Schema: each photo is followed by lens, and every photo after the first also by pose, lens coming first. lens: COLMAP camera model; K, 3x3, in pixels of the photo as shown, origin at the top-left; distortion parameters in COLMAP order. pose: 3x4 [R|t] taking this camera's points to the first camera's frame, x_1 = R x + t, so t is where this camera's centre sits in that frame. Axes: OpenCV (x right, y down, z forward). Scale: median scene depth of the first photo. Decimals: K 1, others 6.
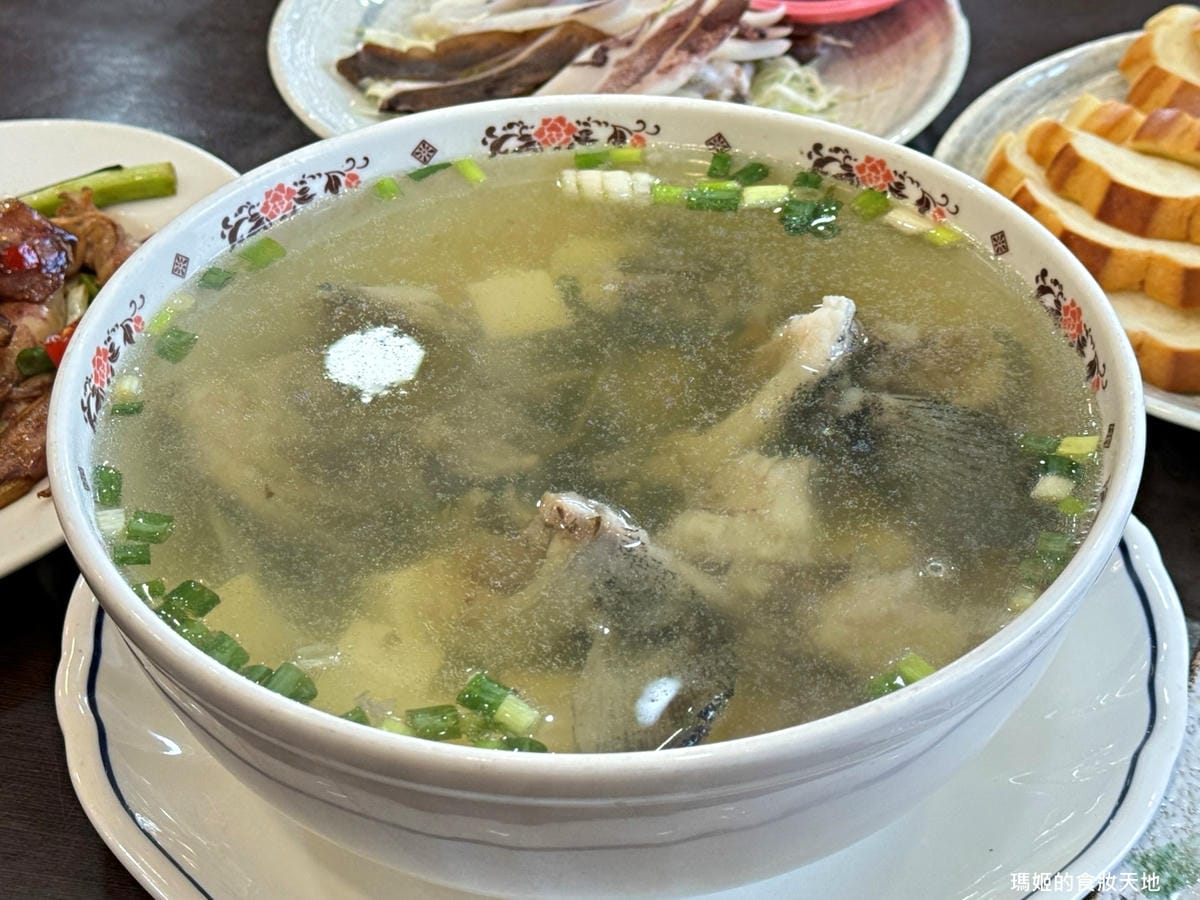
lens RADIAL K [[2351.2, 0, 600.9], [0, 2351.2, 450.9], [0, 0, 1]] dist [-0.049850, 0.000000]
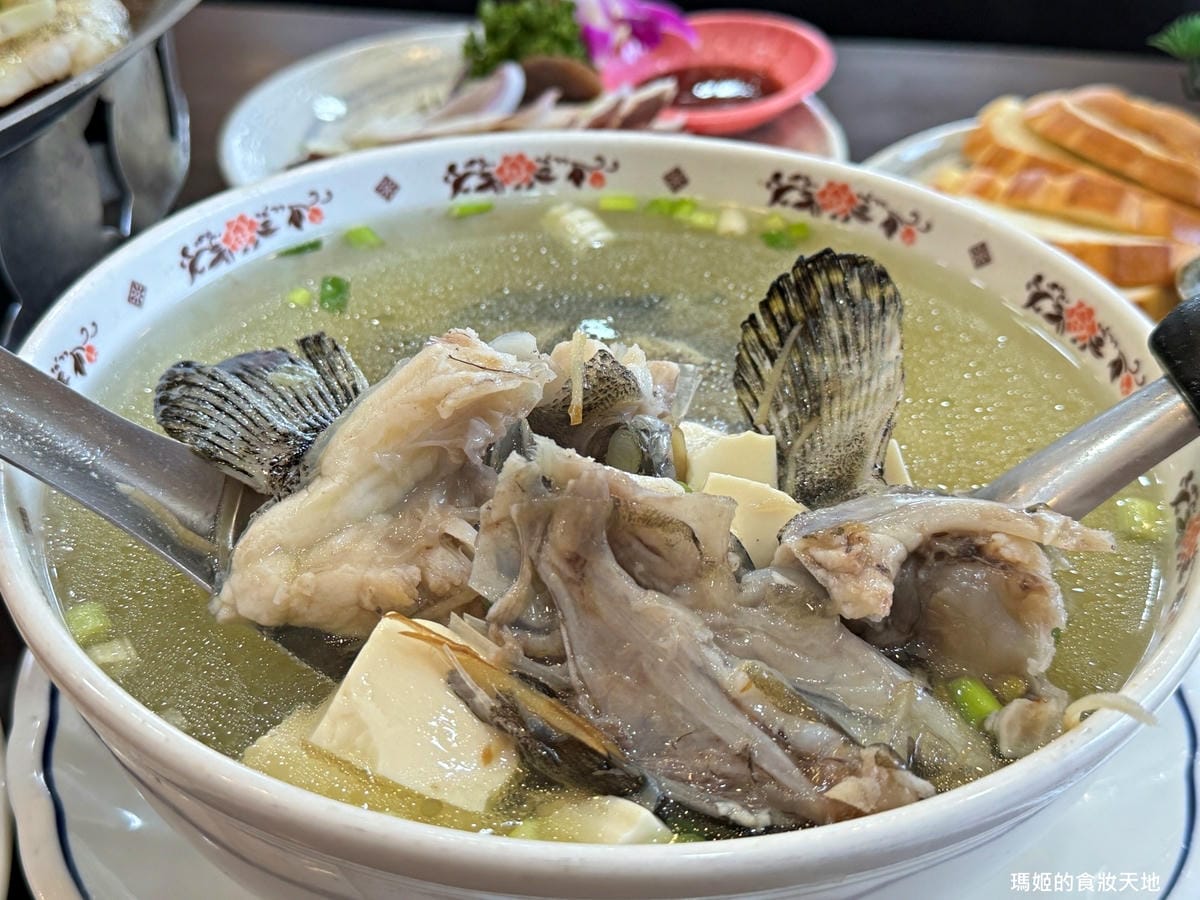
lens RADIAL K [[1593.0, 0, 563.7], [0, 1593.0, 395.9], [0, 0, 1]] dist [0.019722, 0.000000]
pose [[0.994176, -0.042151, 0.099180, -0.074370], [0.050890, 0.994882, -0.087293, 0.020307], [-0.094993, 0.091832, 0.991233, 0.360121]]
